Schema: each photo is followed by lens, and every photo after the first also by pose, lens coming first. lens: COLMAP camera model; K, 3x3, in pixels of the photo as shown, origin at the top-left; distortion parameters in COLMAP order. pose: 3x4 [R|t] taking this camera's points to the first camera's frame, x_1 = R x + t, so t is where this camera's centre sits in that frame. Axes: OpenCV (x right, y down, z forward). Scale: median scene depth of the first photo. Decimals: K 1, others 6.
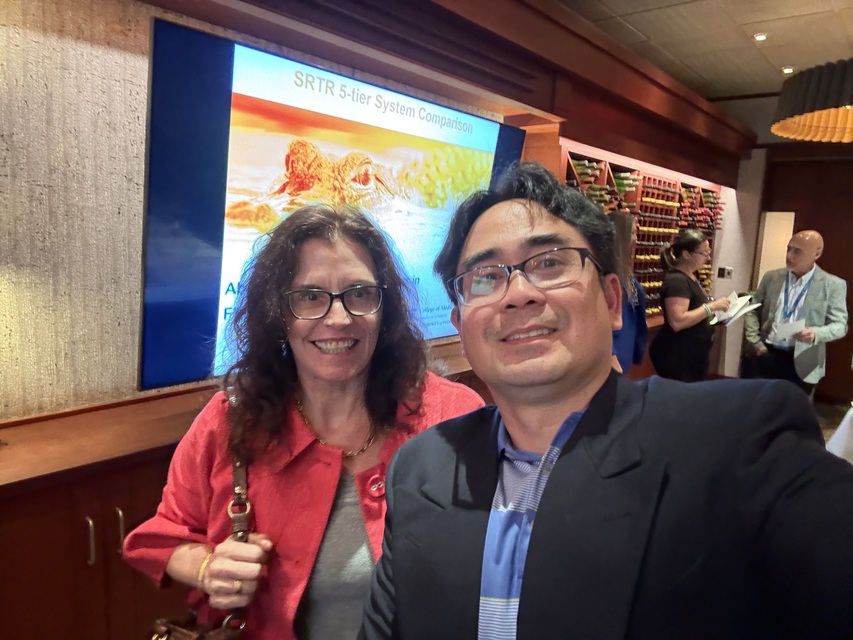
lens RADIAL K [[632.0, 0, 406.3], [0, 632.0, 339.1], [0, 0, 1]] dist [0.021550, -0.035500]
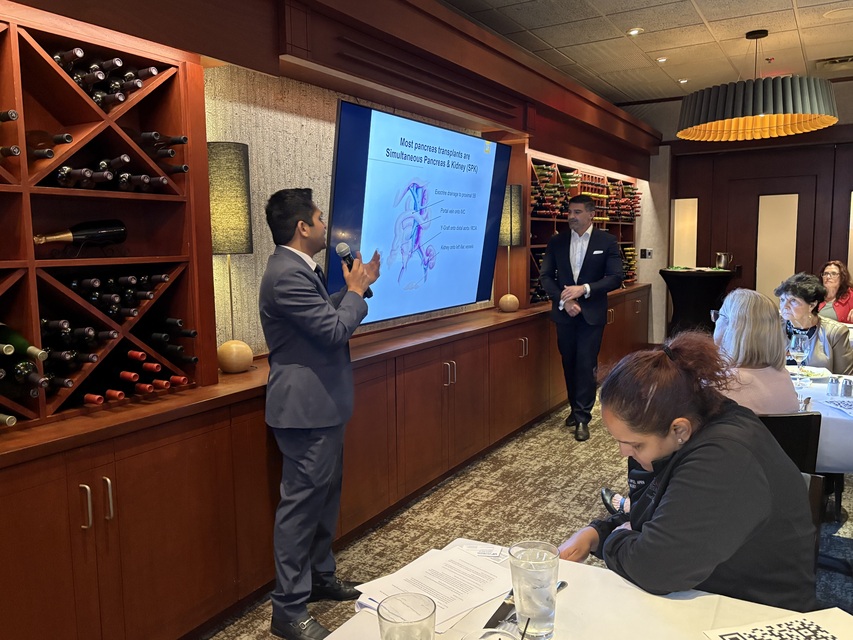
lens RADIAL K [[676.7, 0, 428.2], [0, 676.7, 321.5], [0, 0, 1]] dist [-0.022591, 0.007948]
pose [[0.984343, -0.073512, 0.160203, -0.139036], [0.079686, 0.996292, -0.032450, 0.040674], [-0.157223, 0.044708, 0.986551, -0.208699]]
